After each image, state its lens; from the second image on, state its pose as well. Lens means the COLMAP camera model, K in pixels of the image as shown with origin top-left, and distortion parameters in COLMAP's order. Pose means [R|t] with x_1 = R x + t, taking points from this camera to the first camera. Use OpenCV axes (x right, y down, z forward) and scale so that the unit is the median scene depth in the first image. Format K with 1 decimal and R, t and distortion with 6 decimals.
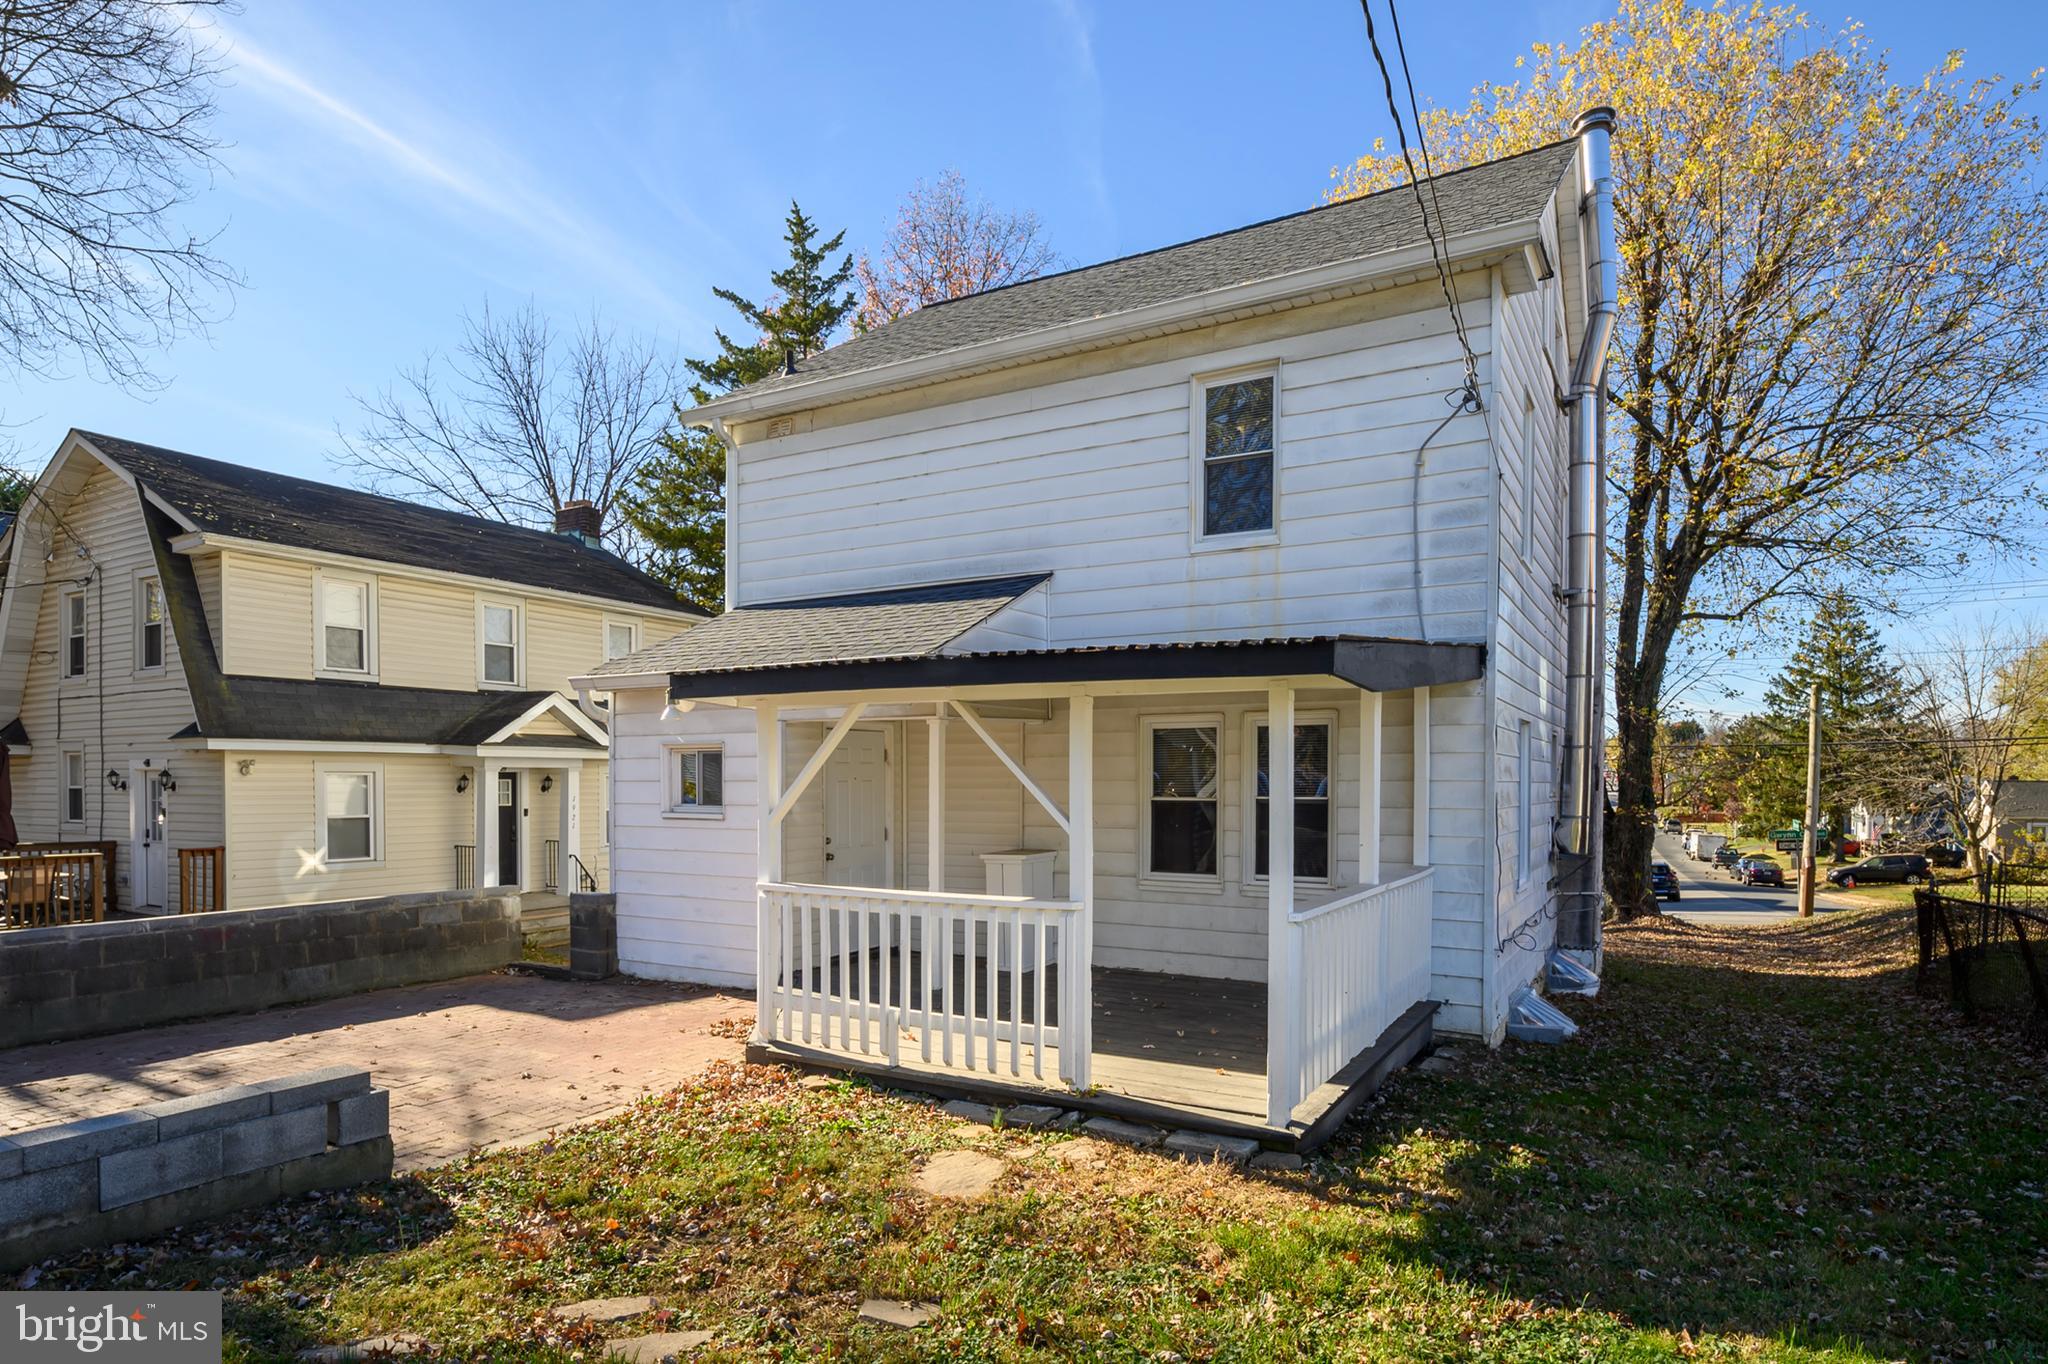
lens RADIAL K [[1117.6, 0, 1024.0], [0, 1117.6, 682.0], [0, 0, 1]] dist [-0.000405, -0.000138]
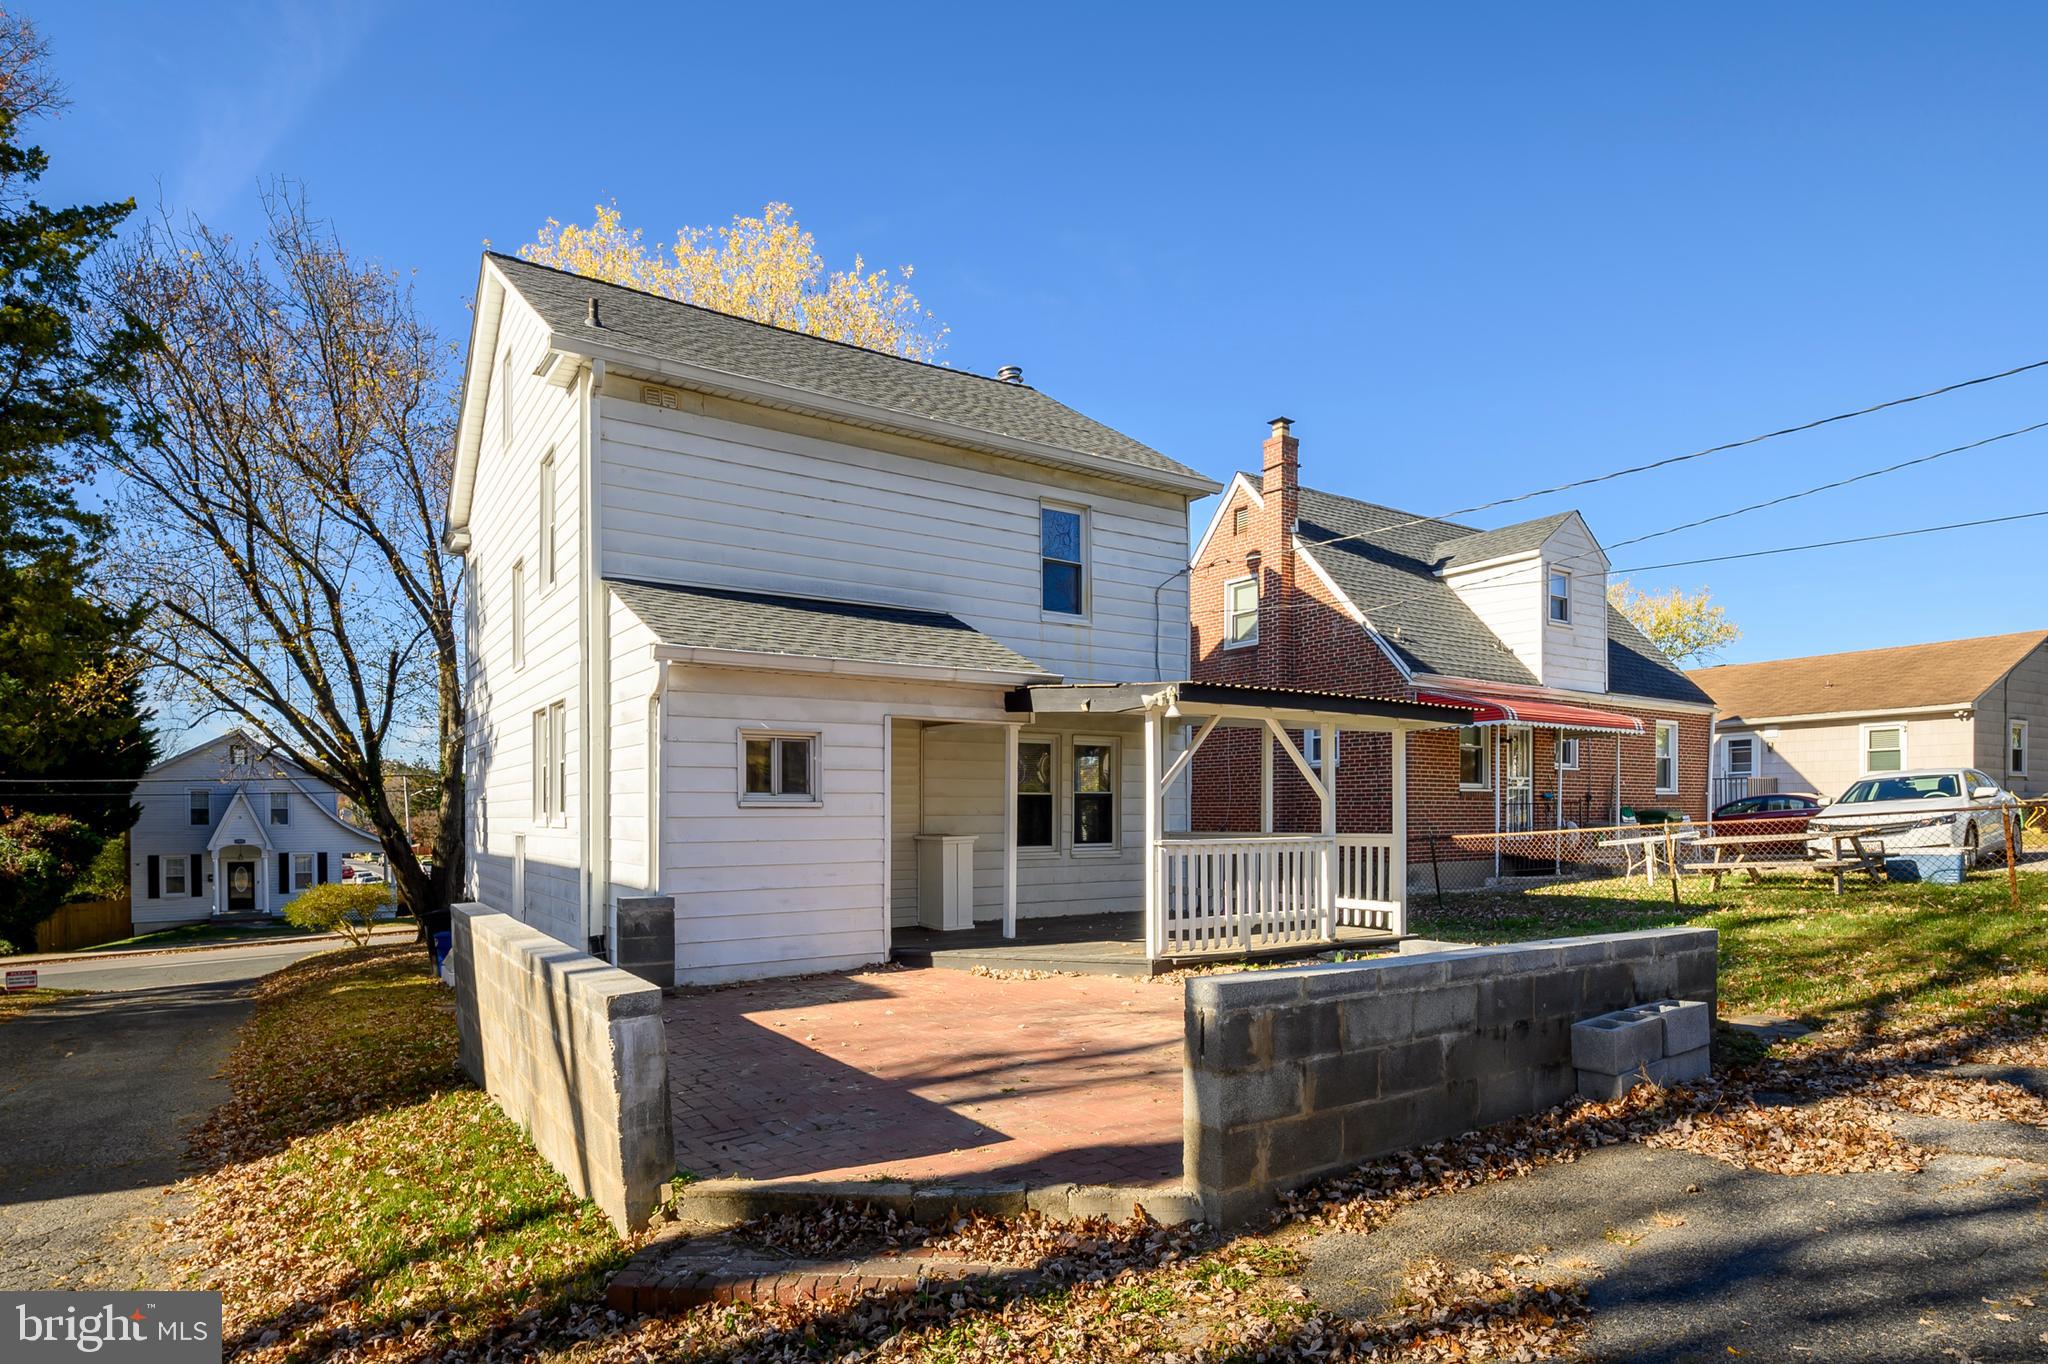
lens RADIAL K [[1117.6, 0, 1024.0], [0, 1117.6, 682.0], [0, 0, 1]] dist [-0.000405, -0.000138]
pose [[0.440598, 0.102110, 0.891878, -0.912722], [-0.075518, 0.994204, -0.076519, 0.059366], [-0.894522, -0.033639, 0.445756, 0.306917]]
